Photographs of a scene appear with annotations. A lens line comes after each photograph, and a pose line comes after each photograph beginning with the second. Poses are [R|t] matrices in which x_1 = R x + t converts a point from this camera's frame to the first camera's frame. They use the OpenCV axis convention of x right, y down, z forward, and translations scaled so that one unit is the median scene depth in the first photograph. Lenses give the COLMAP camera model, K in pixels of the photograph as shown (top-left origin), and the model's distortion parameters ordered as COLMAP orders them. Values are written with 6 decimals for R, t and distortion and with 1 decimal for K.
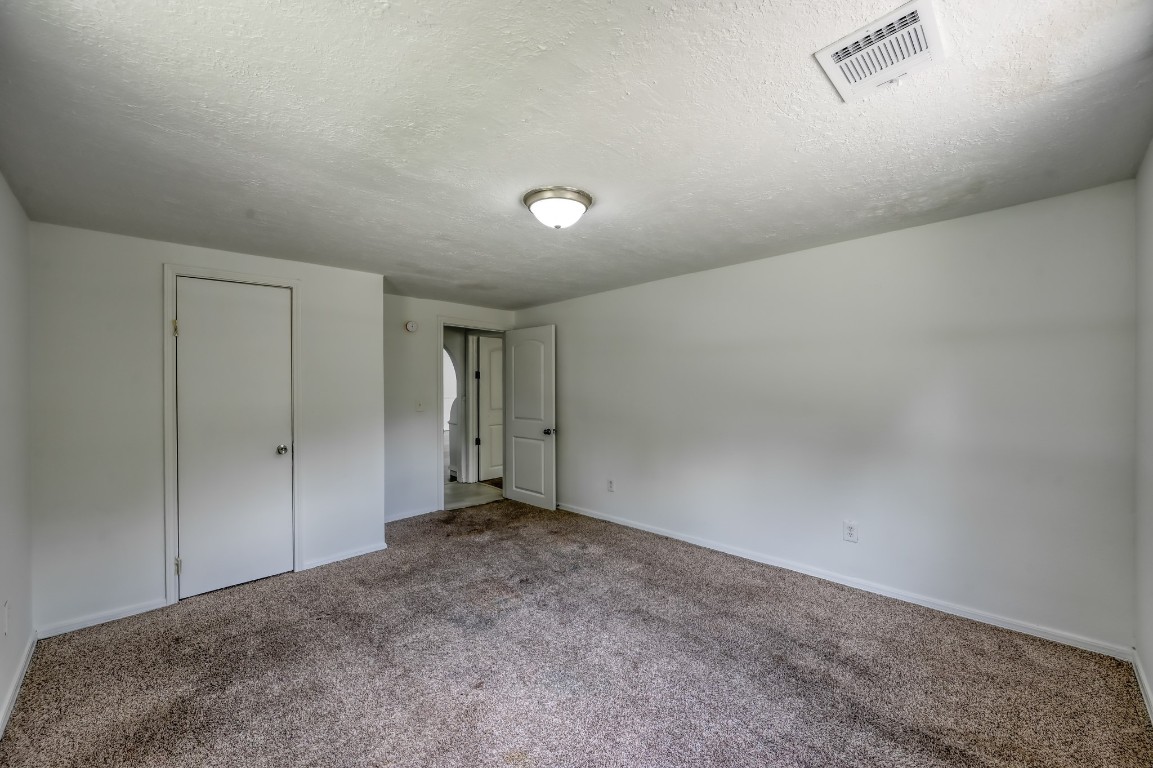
lens RADIAL K [[451.9, 0, 576.5], [0, 451.9, 384.0], [0, 0, 1]] dist [-0.000272, 0.000016]
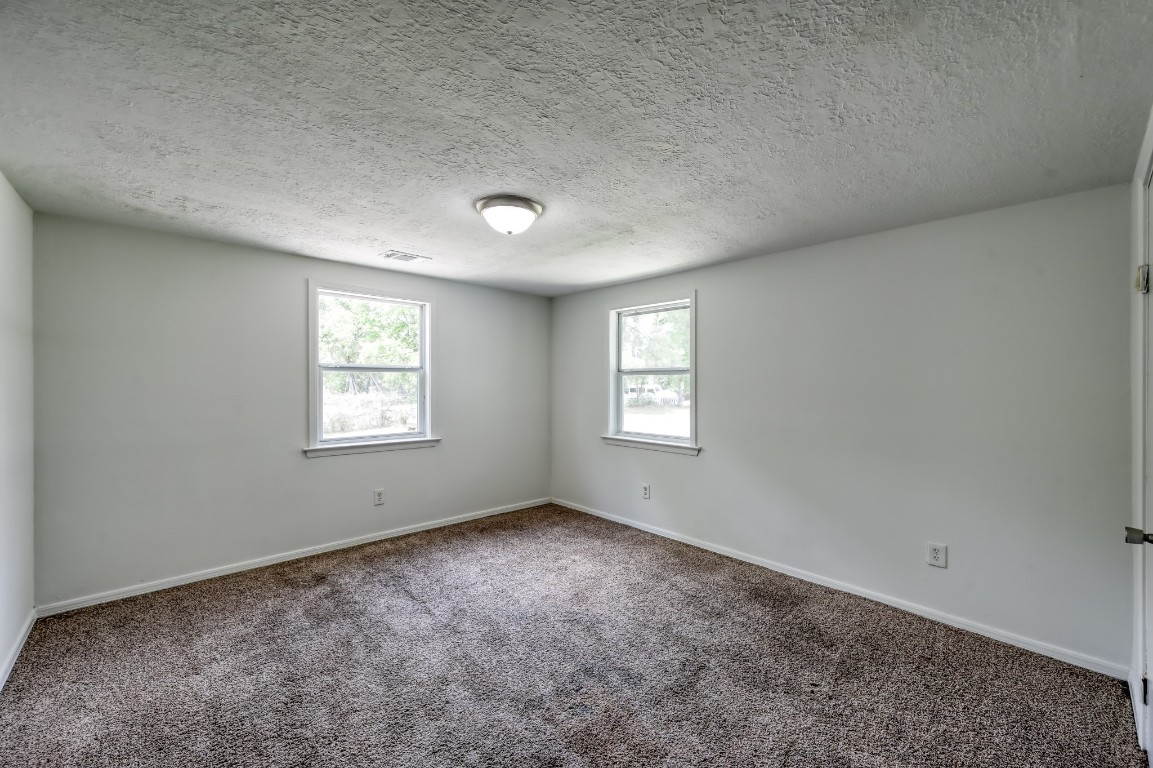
lens RADIAL K [[447.3, 0, 576.5], [0, 447.3, 384.0], [0, 0, 1]] dist [-0.000349, 0.000020]
pose [[-0.999714, 0.007558, 0.022671, -0.154193], [0.007520, 0.999970, -0.001788, 0.006710], [-0.022684, -0.001617, -0.999741, 1.450607]]
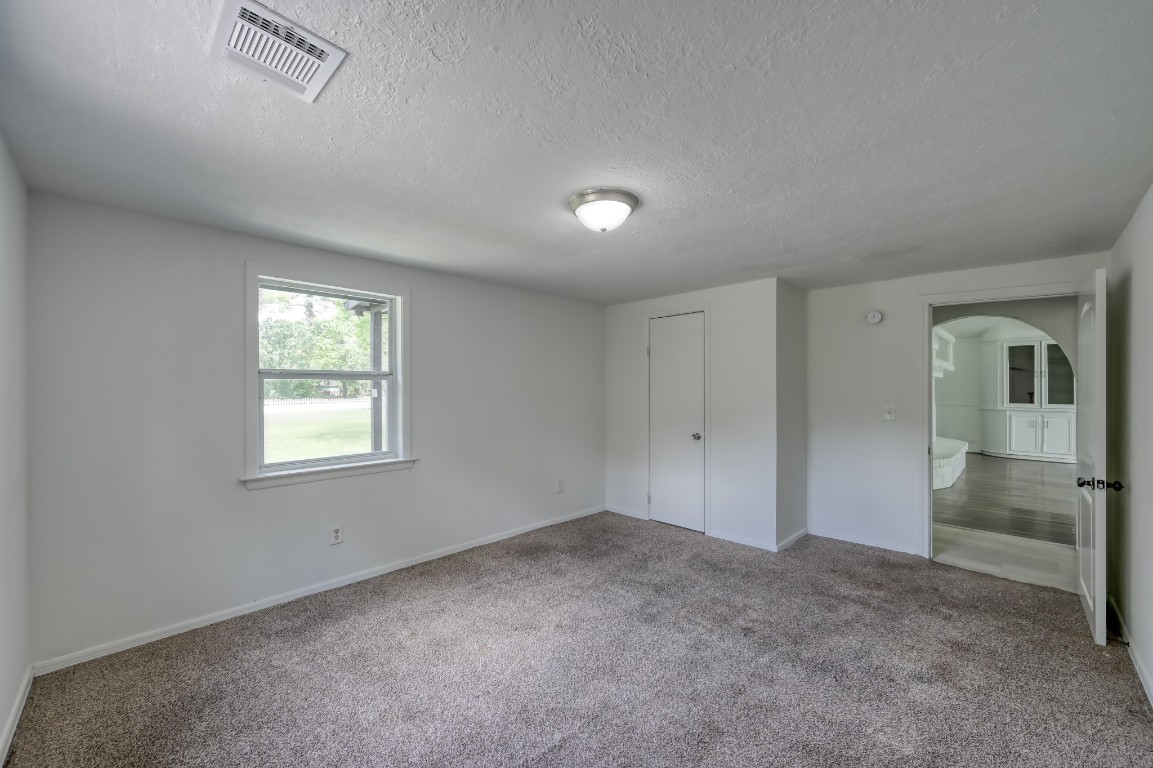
lens RADIAL K [[451.9, 0, 576.5], [0, 451.9, 384.0], [0, 0, 1]] dist [-0.000272, 0.000016]
pose [[0.016609, 0.003786, -0.999855, 0.668939], [0.002820, 0.999989, 0.003833, -0.012414], [0.999858, -0.002883, 0.016598, 0.652875]]
